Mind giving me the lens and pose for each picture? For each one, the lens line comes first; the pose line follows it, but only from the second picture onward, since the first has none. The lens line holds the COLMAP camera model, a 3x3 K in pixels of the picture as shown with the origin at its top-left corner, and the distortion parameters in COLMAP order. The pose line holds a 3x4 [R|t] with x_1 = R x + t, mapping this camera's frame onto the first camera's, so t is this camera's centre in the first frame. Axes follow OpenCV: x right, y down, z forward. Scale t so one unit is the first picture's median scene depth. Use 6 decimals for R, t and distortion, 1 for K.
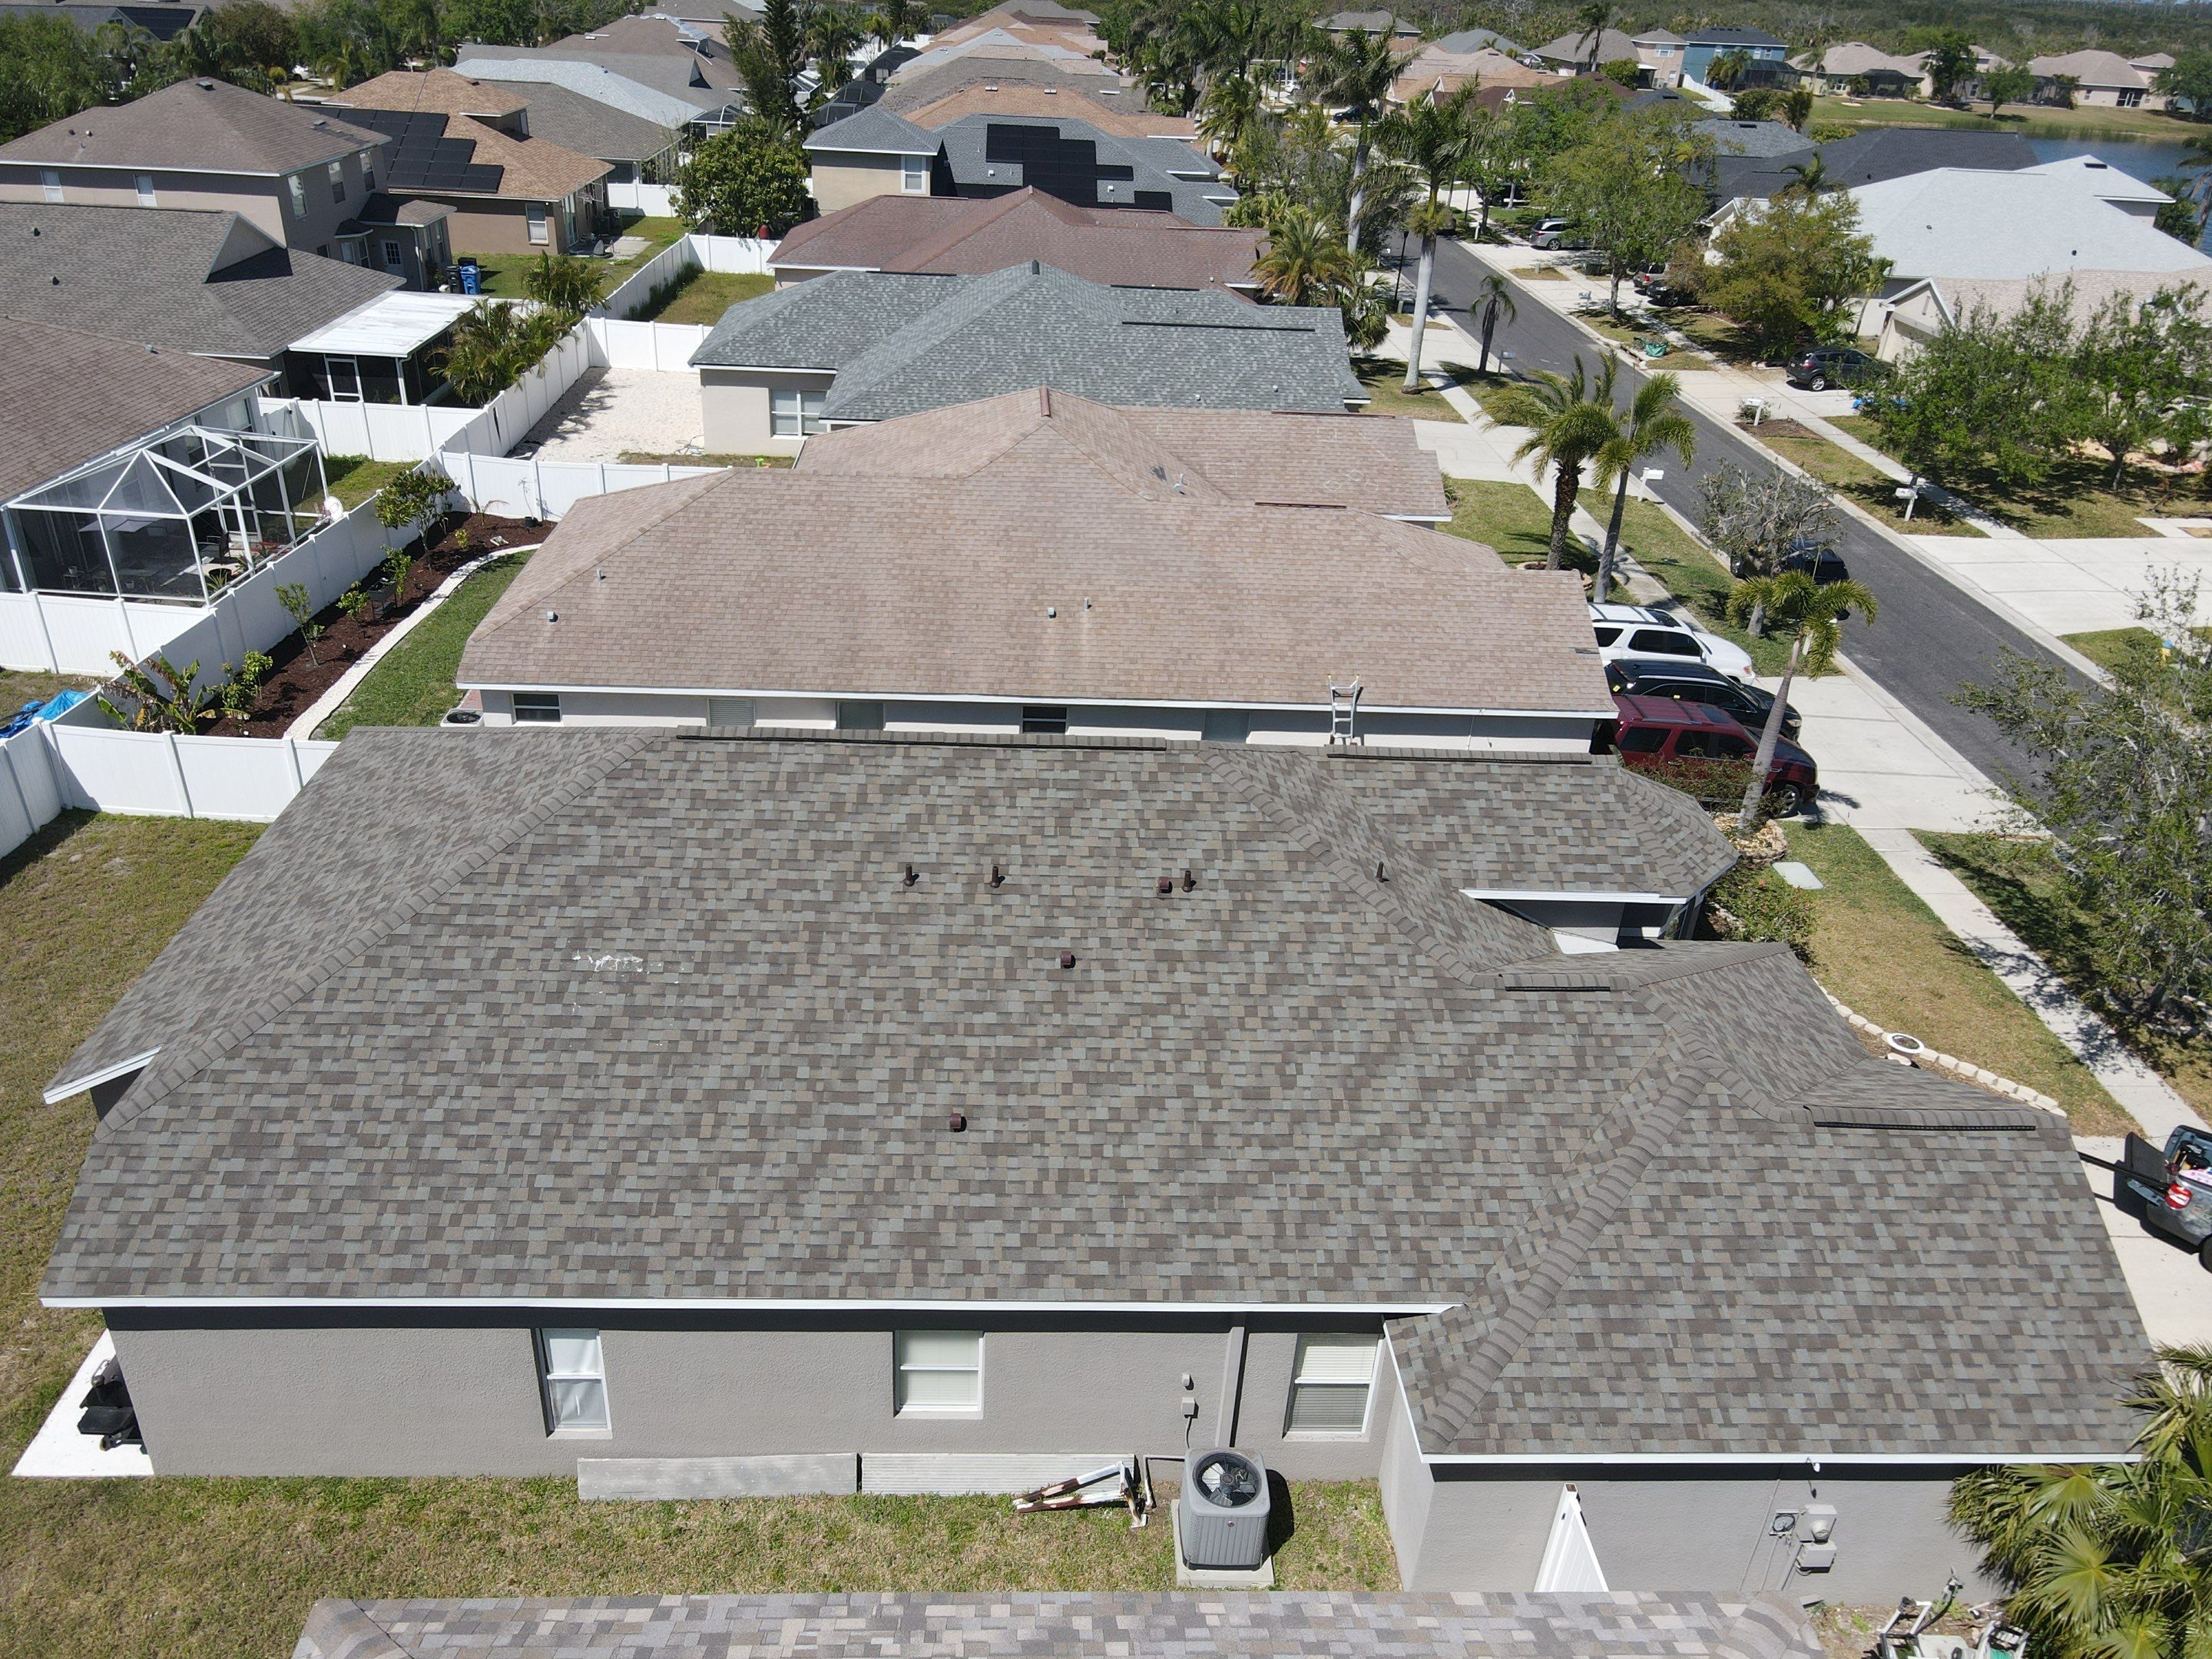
lens RADIAL K [[1627.6, 0, 1077.5], [0, 1627.6, 803.6], [0, 0, 1]] dist [-0.006657, 0.024230]
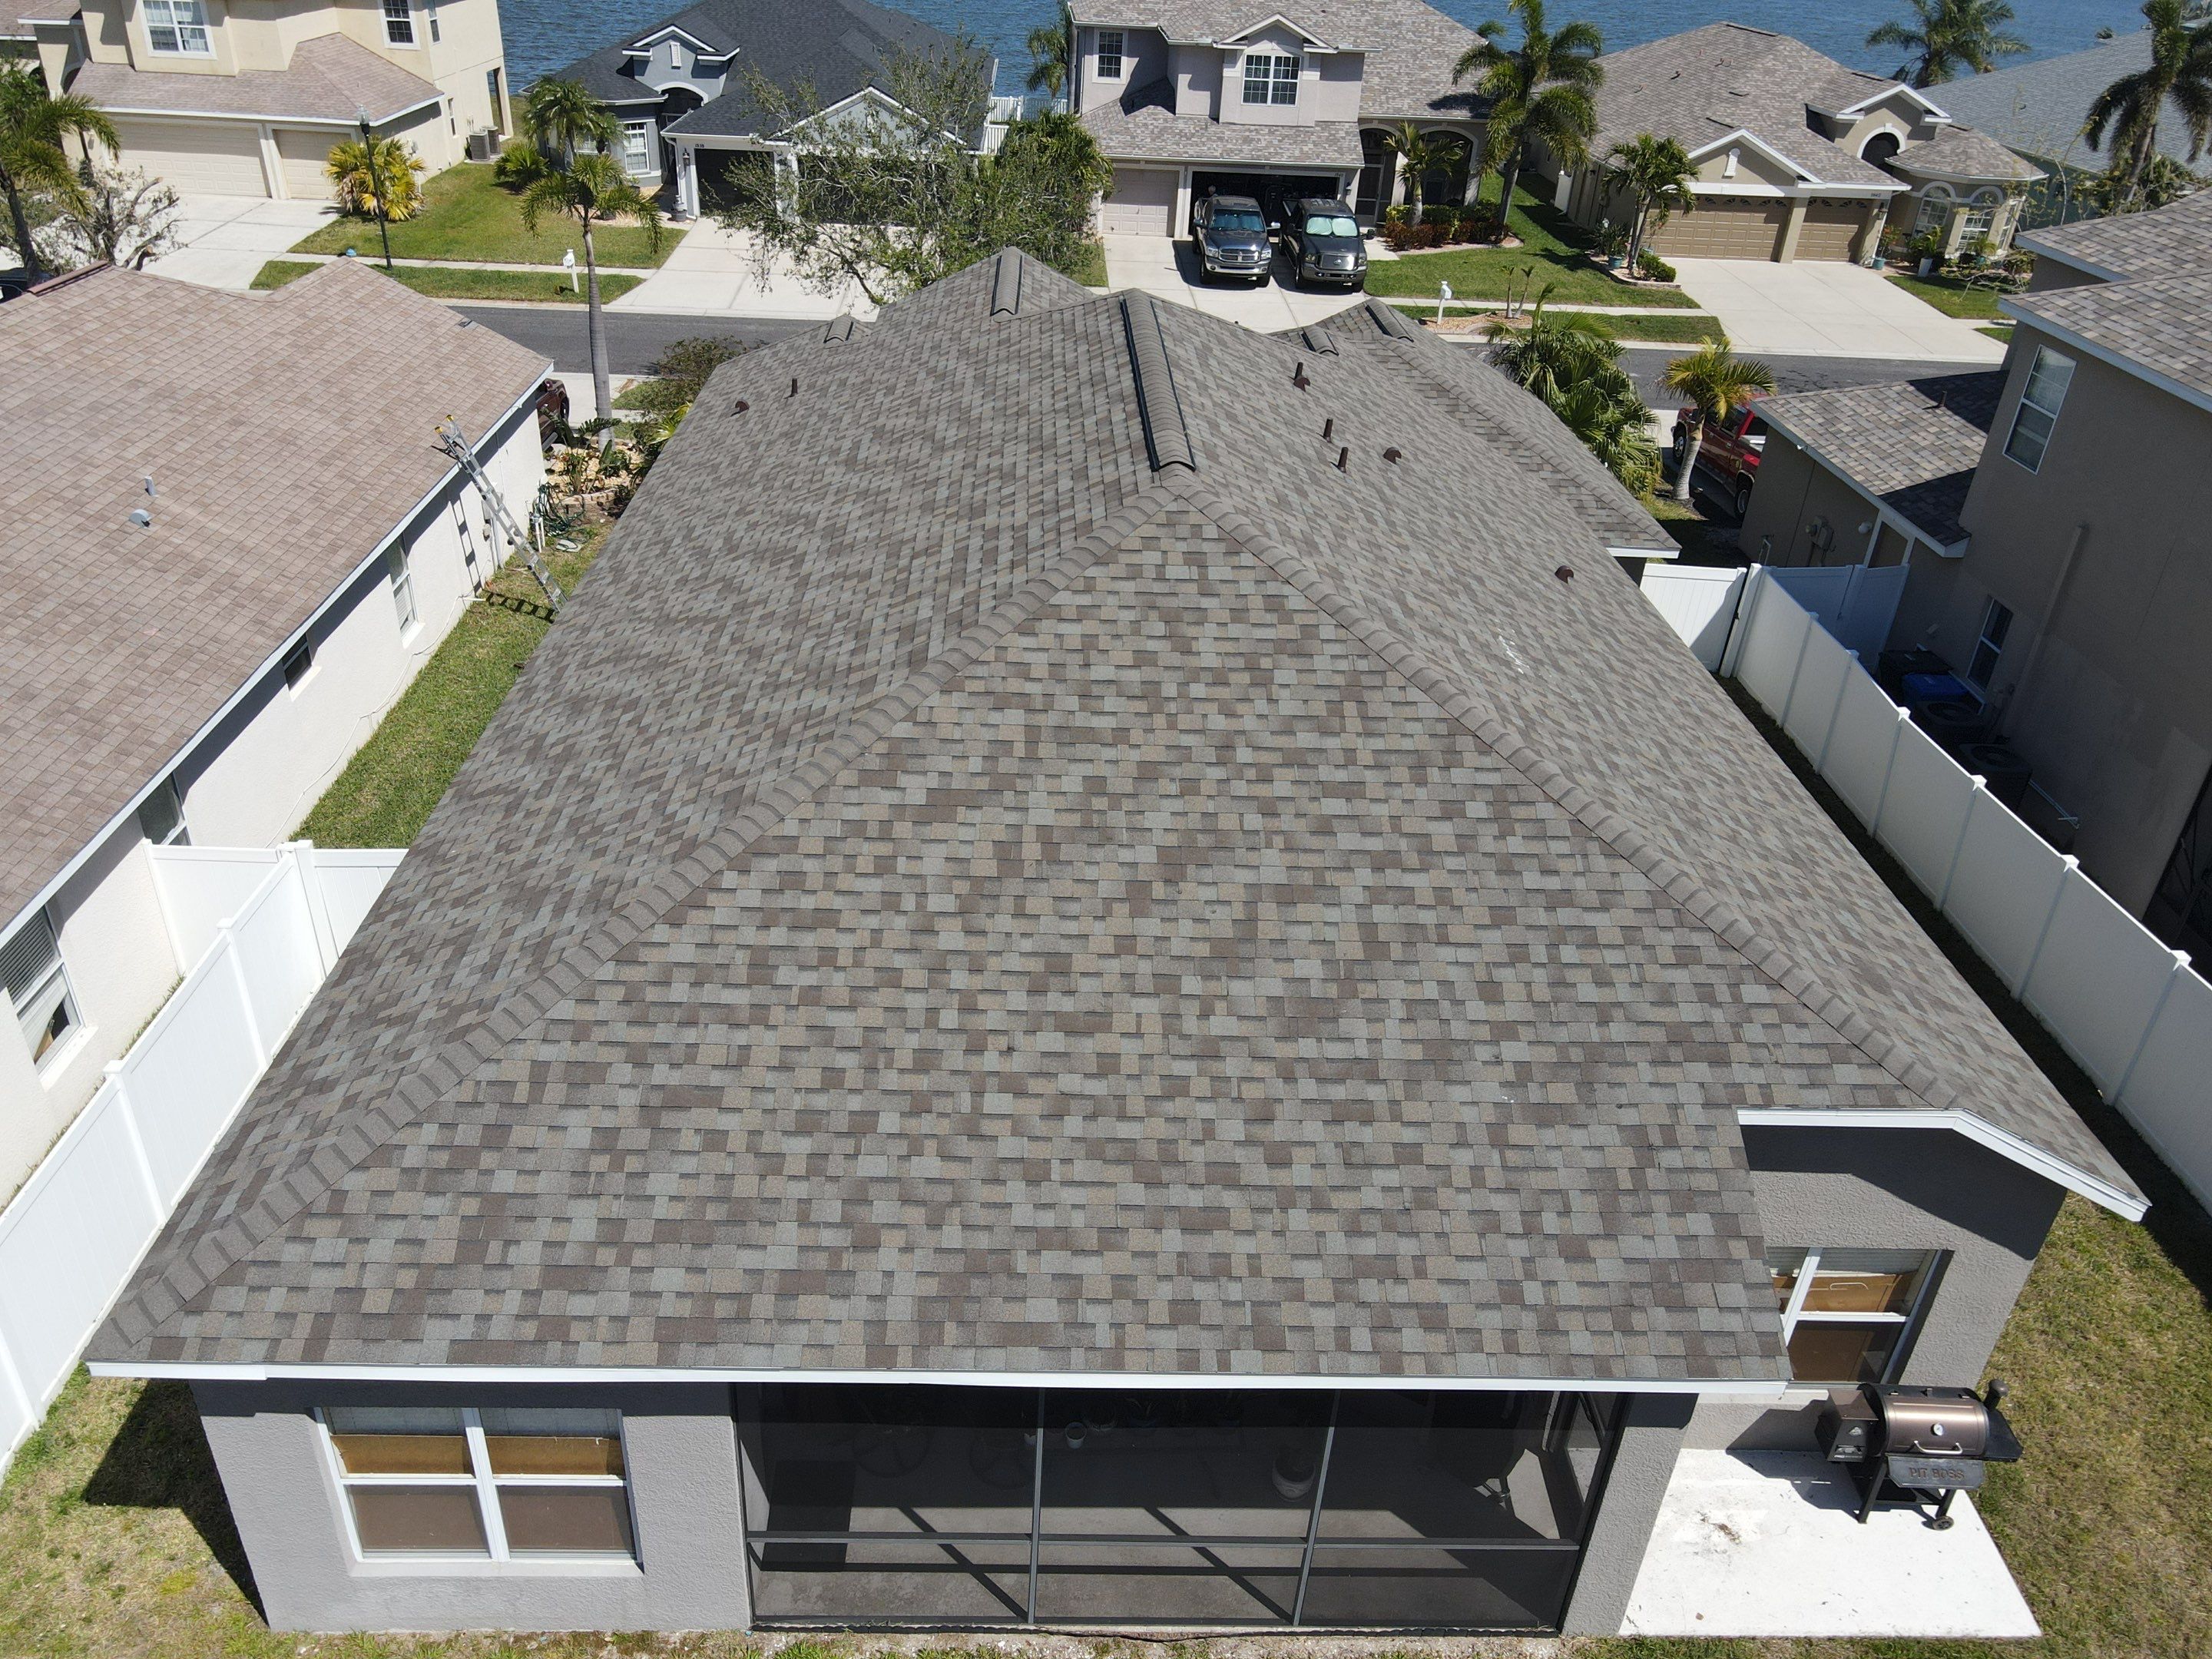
lens RADIAL K [[1627.6, 0, 1076.3], [0, 1627.6, 822.5], [0, 0, 1]] dist [-0.006657, 0.024230]
pose [[0.017443, -0.545775, 0.837750, -0.990909], [0.426493, 0.761888, 0.487473, -0.309809], [-0.904323, 0.348792, 0.246059, 1.035979]]
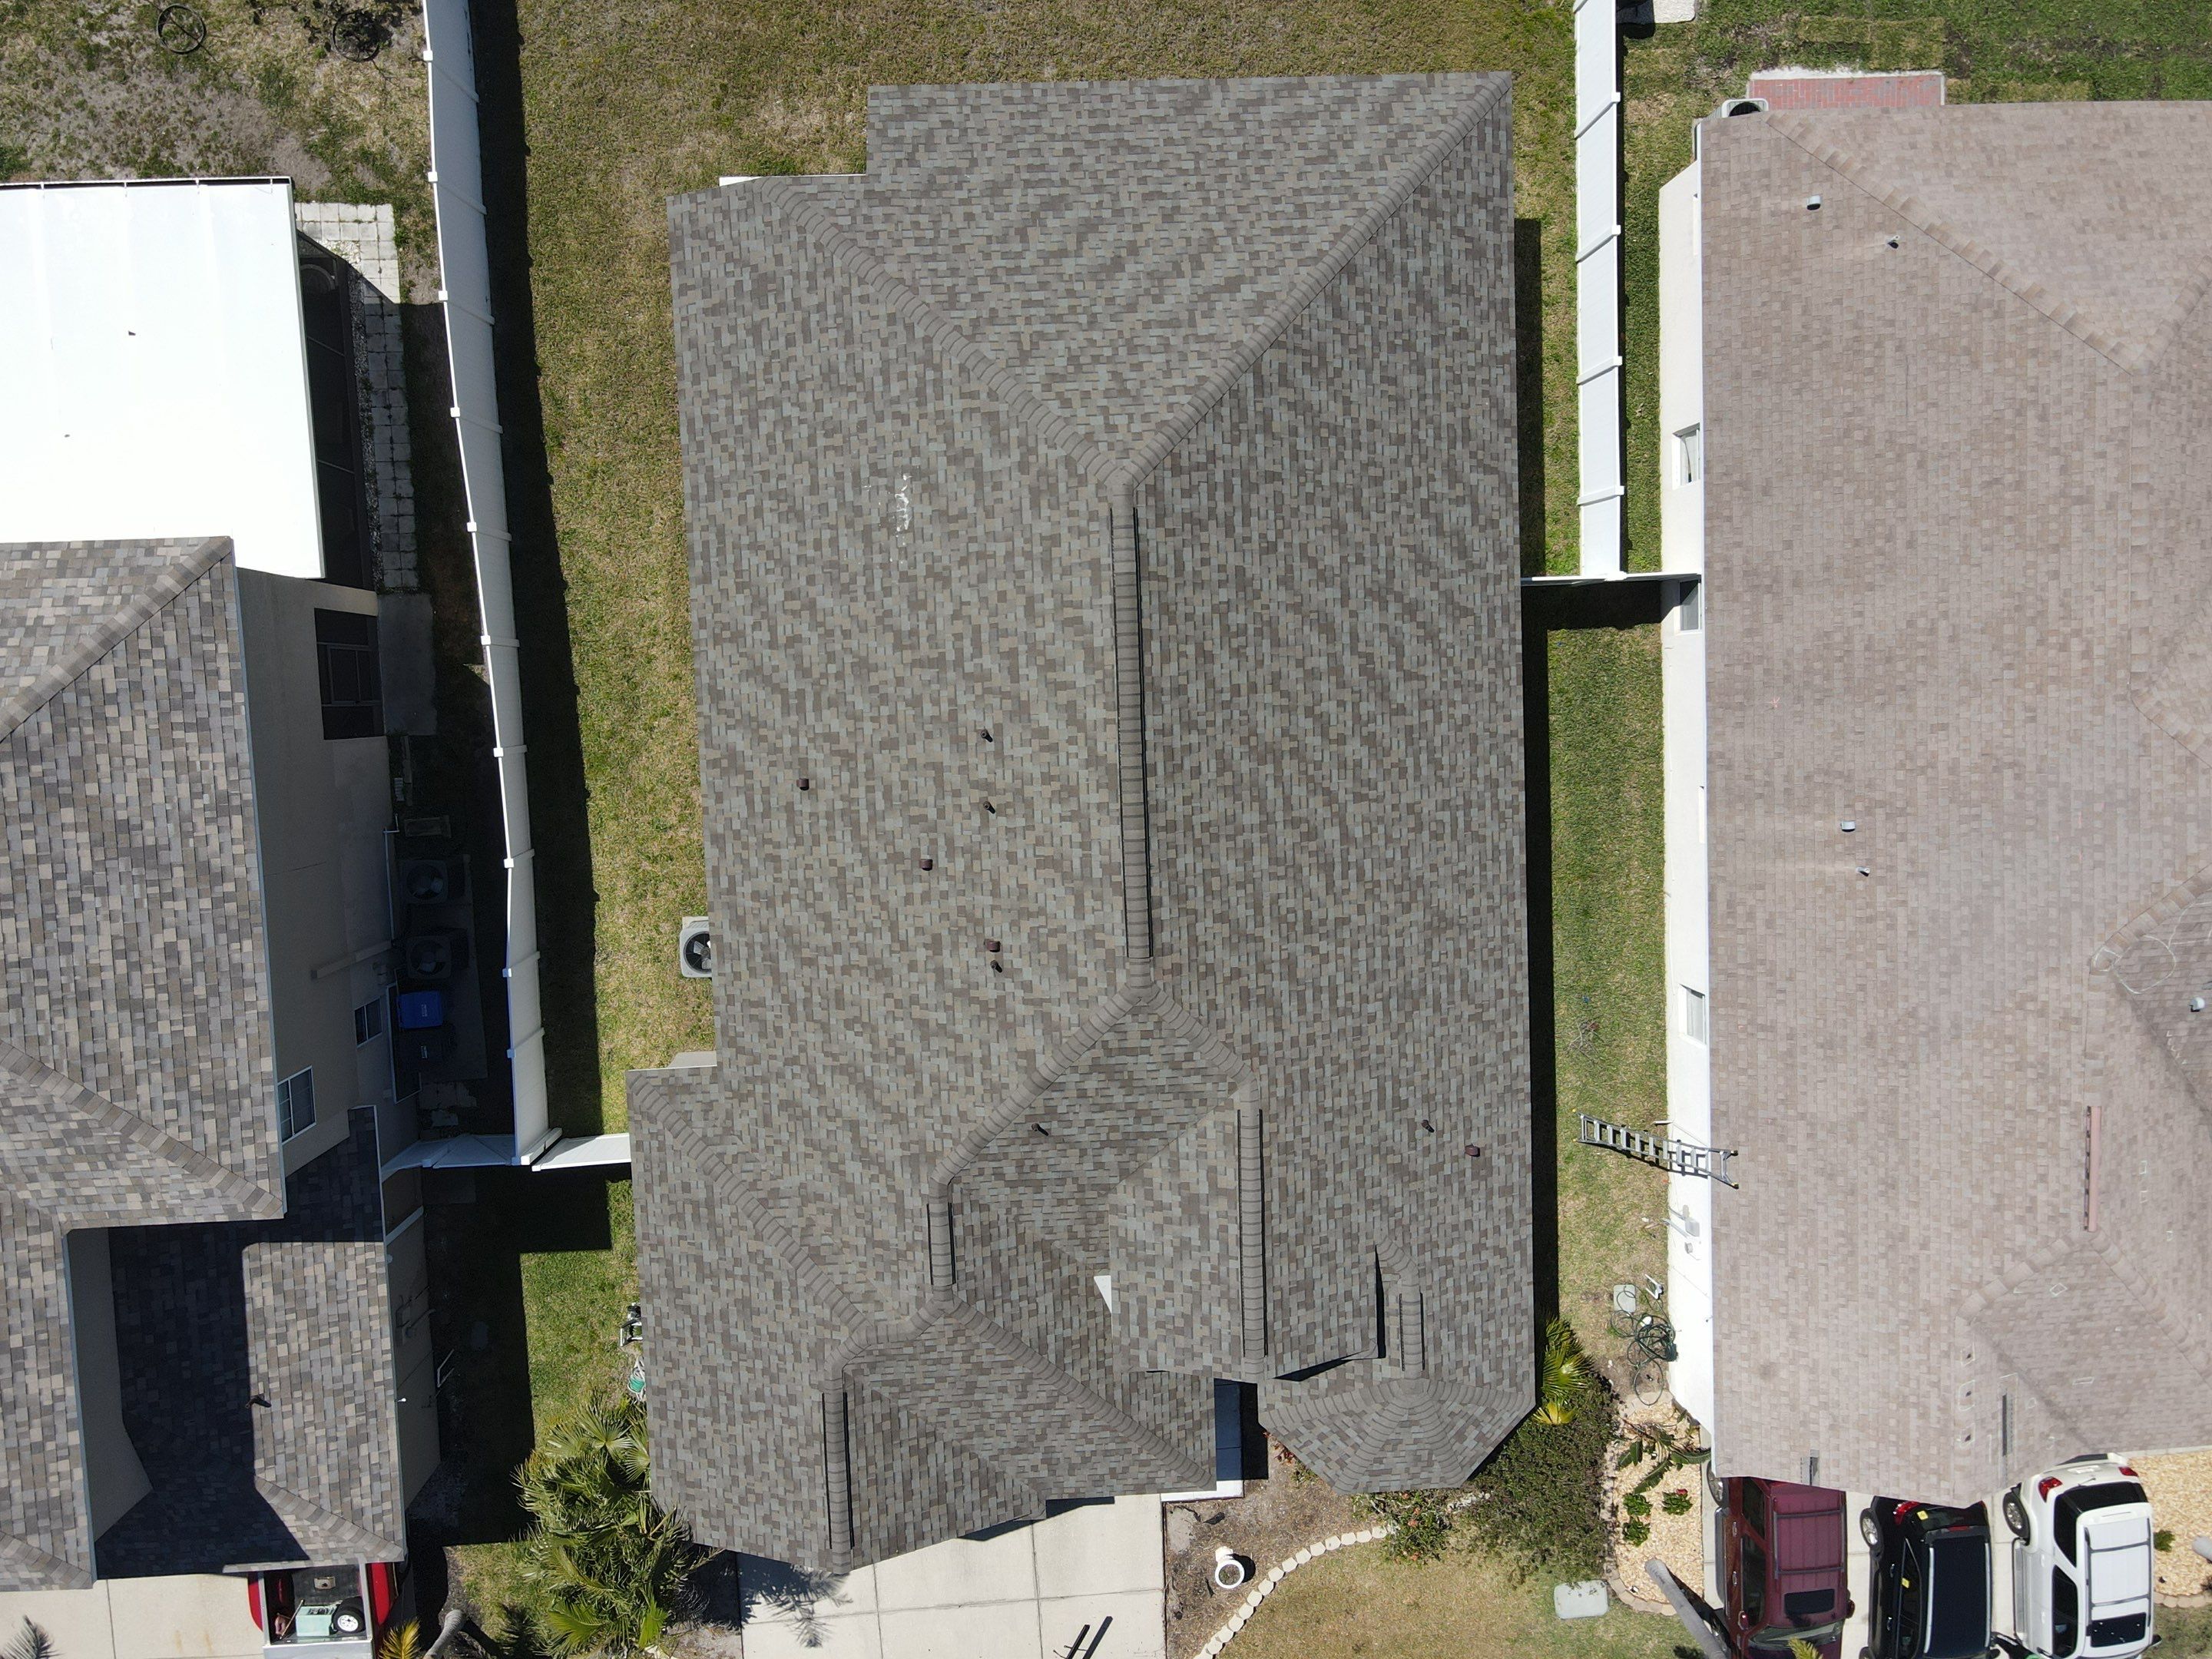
lens RADIAL K [[1648.7, 0, 1082.5], [0, 1648.7, 818.0], [0, 0, 1]] dist [-0.024458, 0.010556]
pose [[0.006679, 0.999441, 0.032744, -0.085451], [-0.505564, -0.024877, 0.862430, -1.094631], [0.862763, -0.022314, 0.505116, 0.472663]]
